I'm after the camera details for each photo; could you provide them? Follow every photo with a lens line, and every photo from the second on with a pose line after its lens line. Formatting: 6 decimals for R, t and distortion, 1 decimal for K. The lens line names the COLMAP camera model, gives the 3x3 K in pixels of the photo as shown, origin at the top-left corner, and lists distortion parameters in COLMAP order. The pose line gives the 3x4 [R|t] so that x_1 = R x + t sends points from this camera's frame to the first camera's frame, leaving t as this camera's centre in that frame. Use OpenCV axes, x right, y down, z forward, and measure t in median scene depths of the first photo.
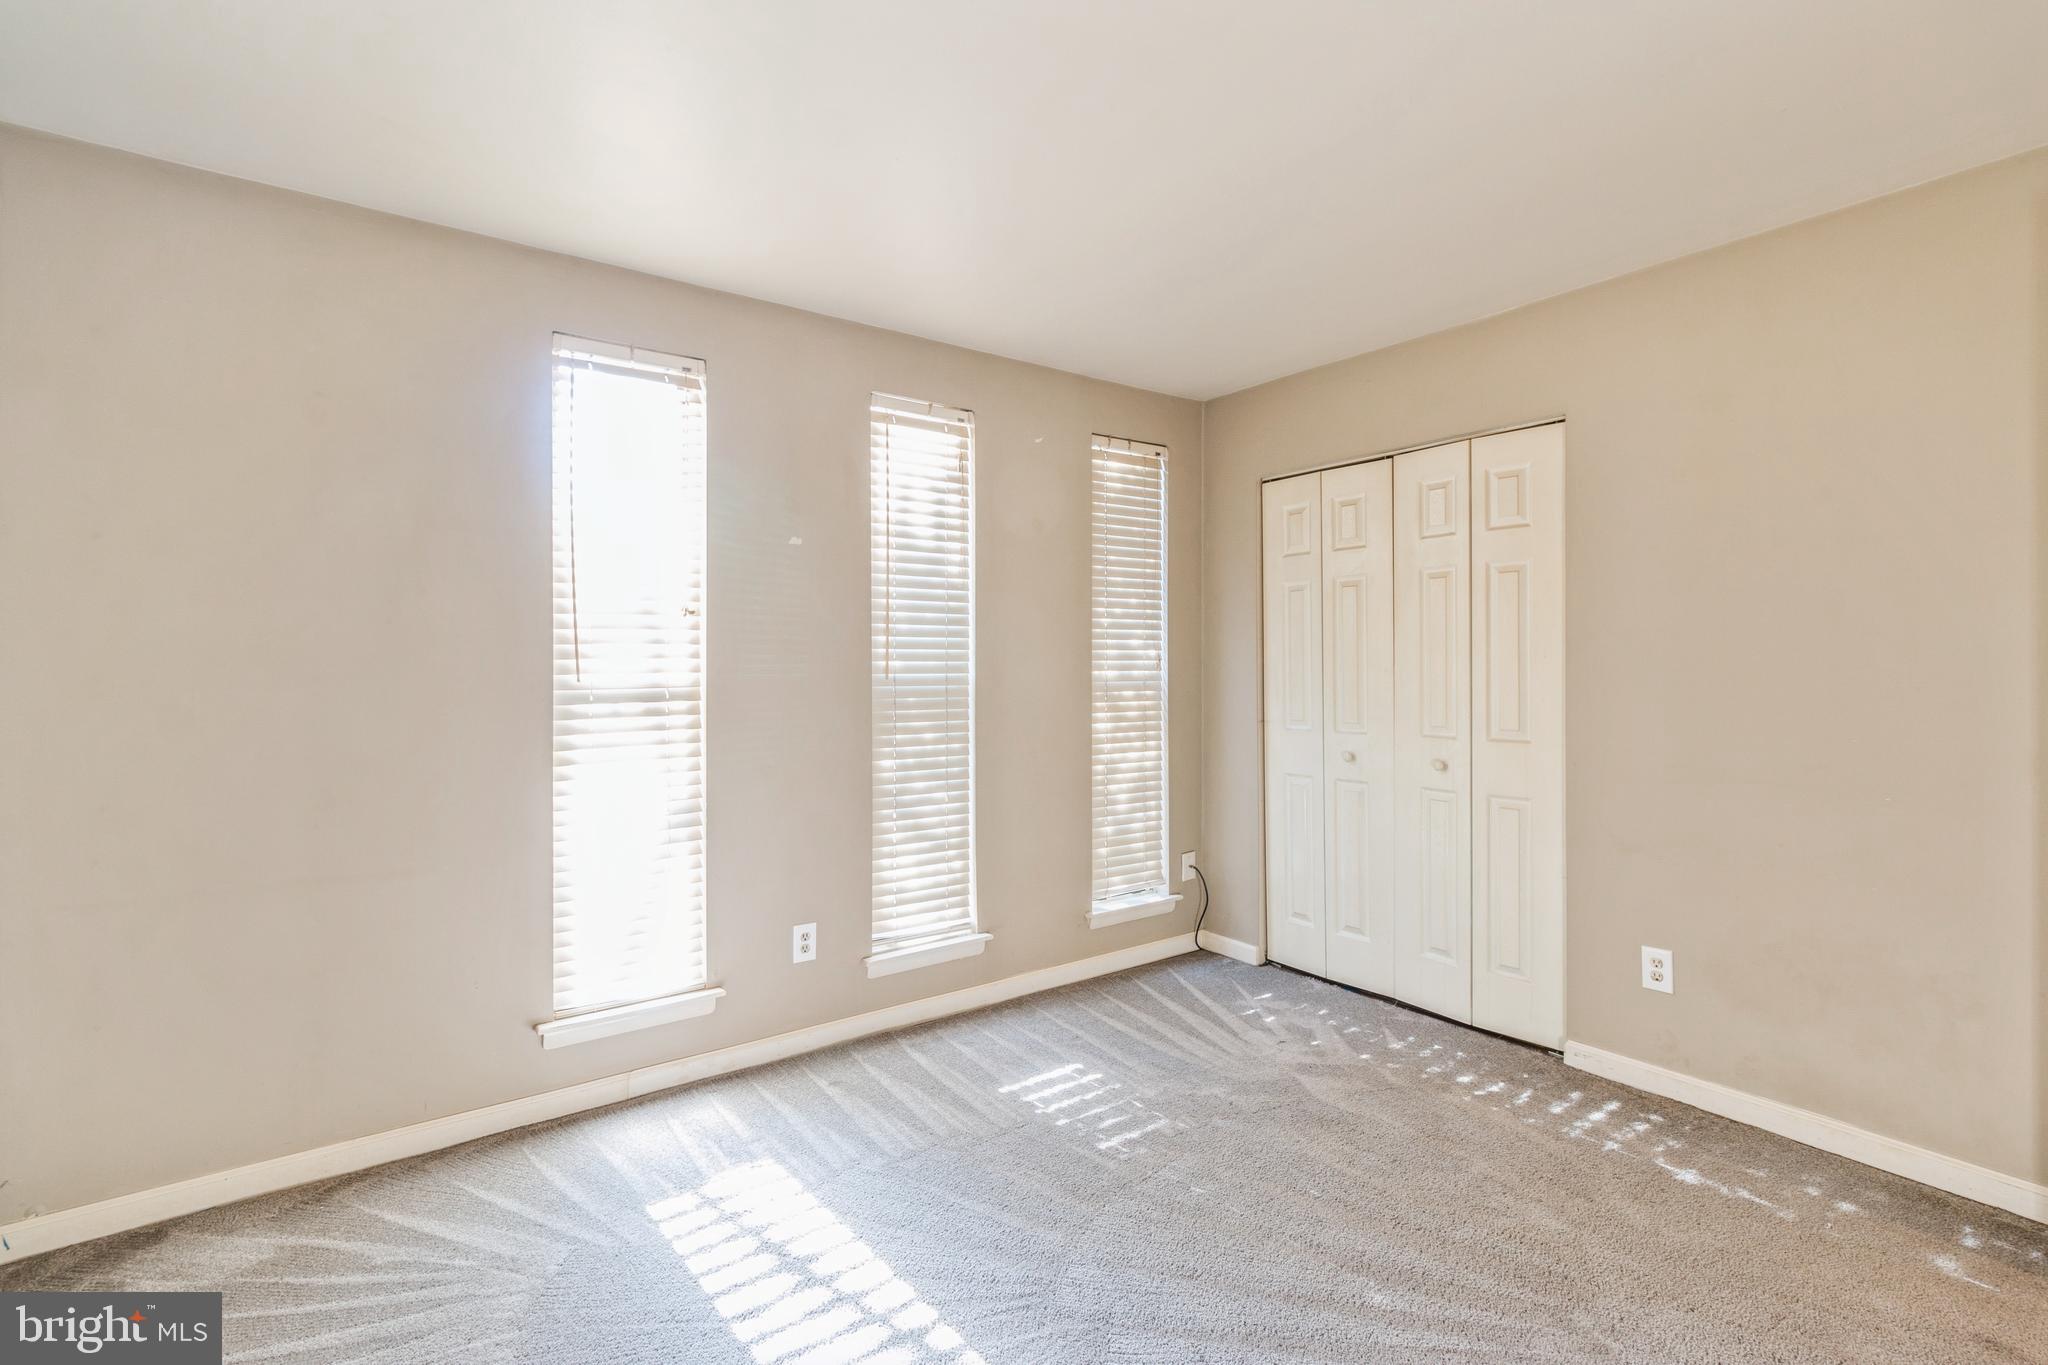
lens RADIAL K [[918.6, 0, 1018.3], [0, 918.6, 676.2], [0, 0, 1]] dist [-0.000553, 0.000067]
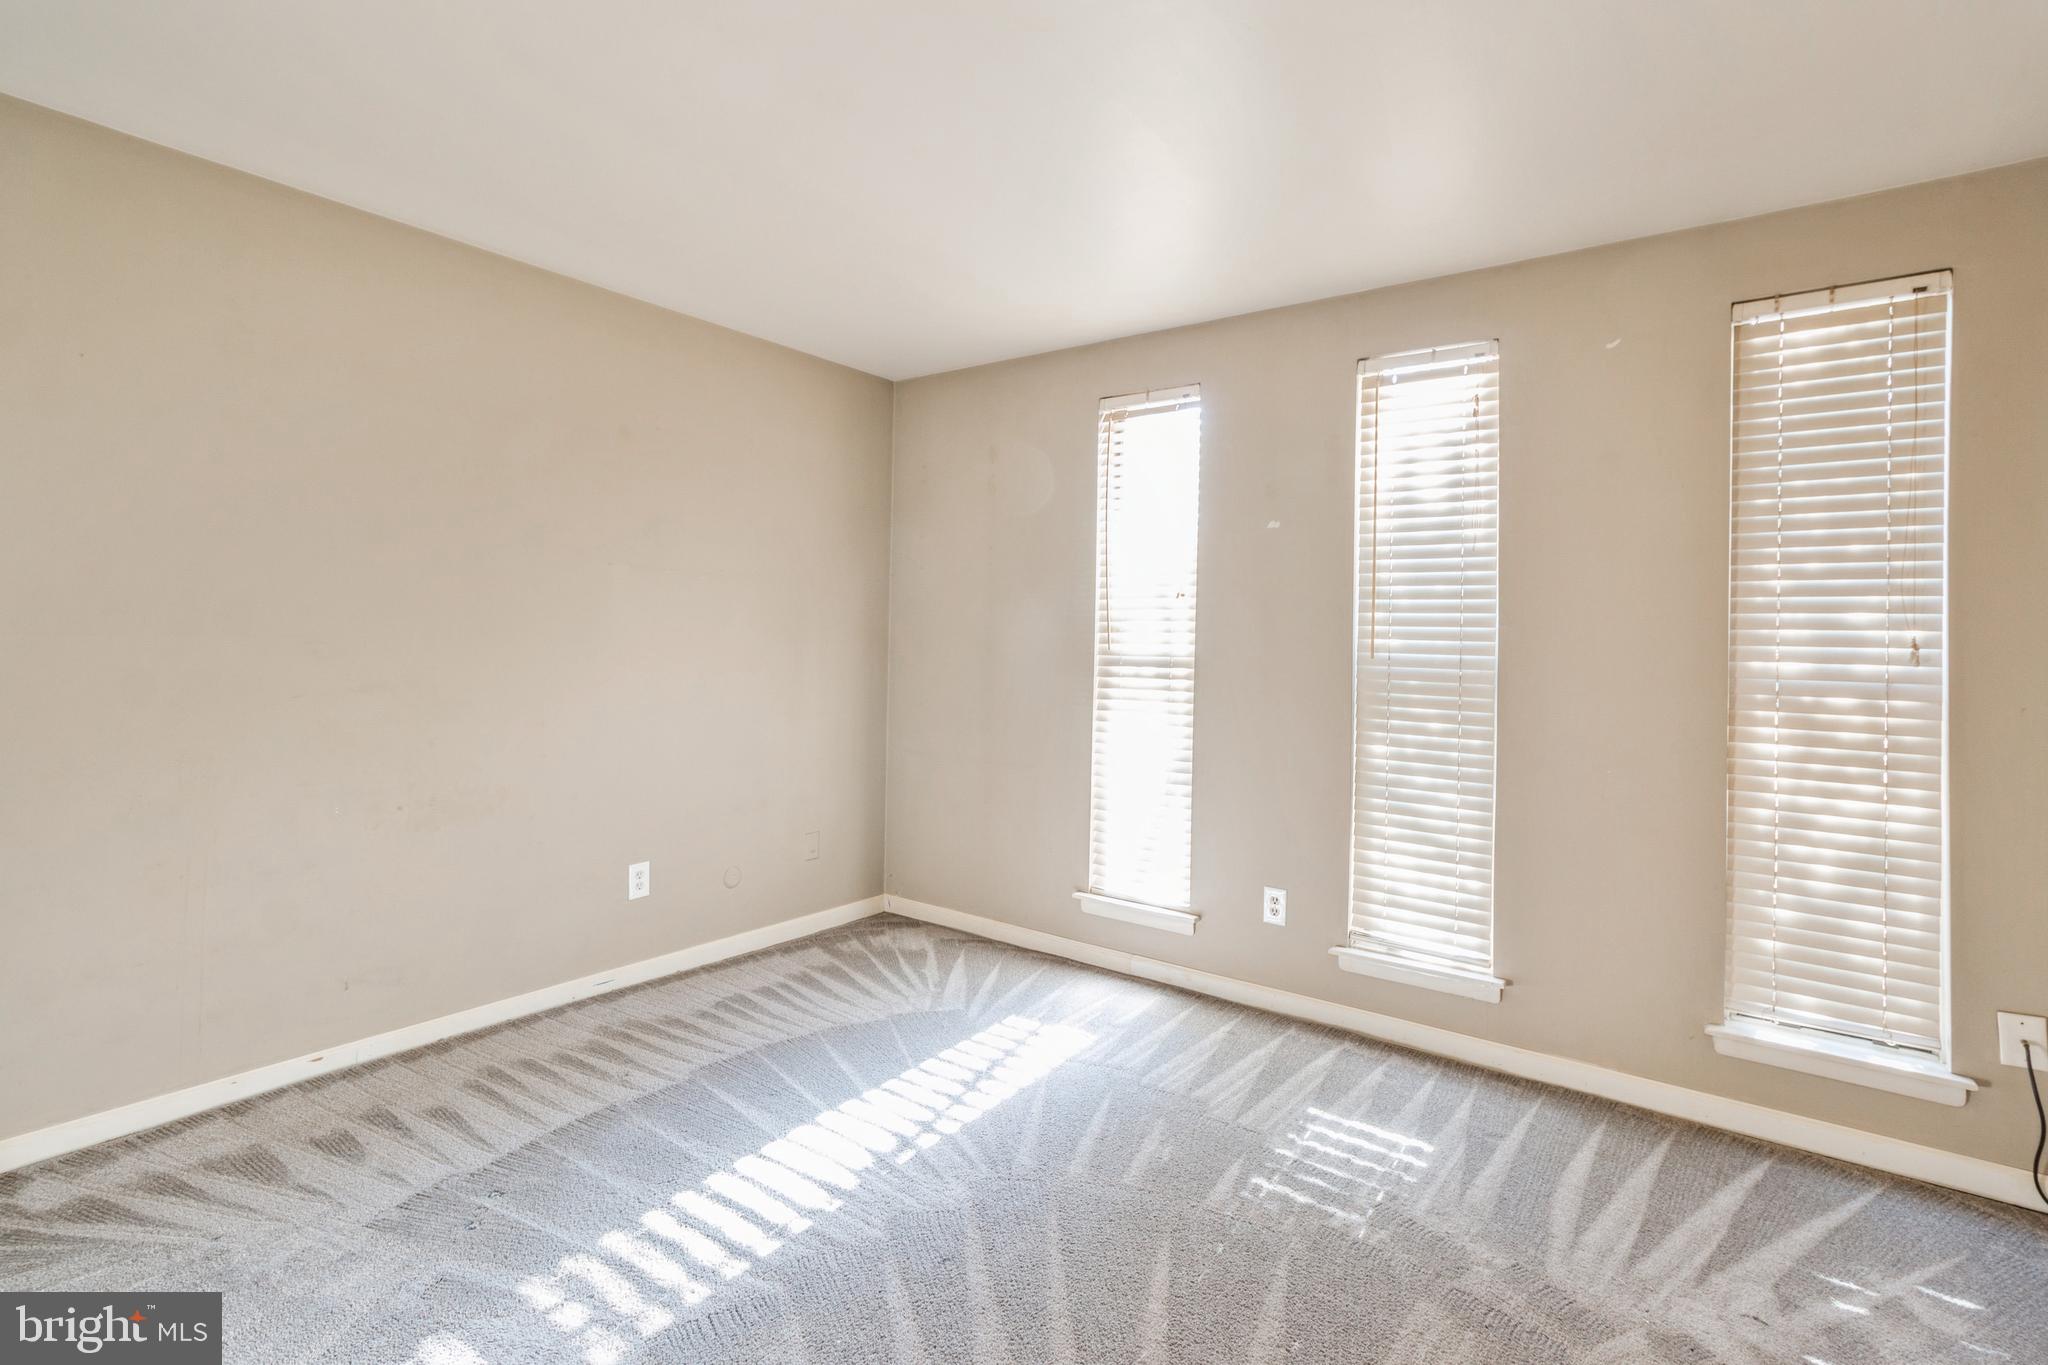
lens RADIAL K [[961.1, 0, 1026.9], [0, 961.1, 629.4], [0, 0, 1]] dist [0.000536, 0.000432]
pose [[0.313444, 0.004179, -0.949597, 0.664509], [-0.033638, 0.999412, -0.006705, -0.007690], [0.949011, 0.034044, 0.313400, 0.348330]]
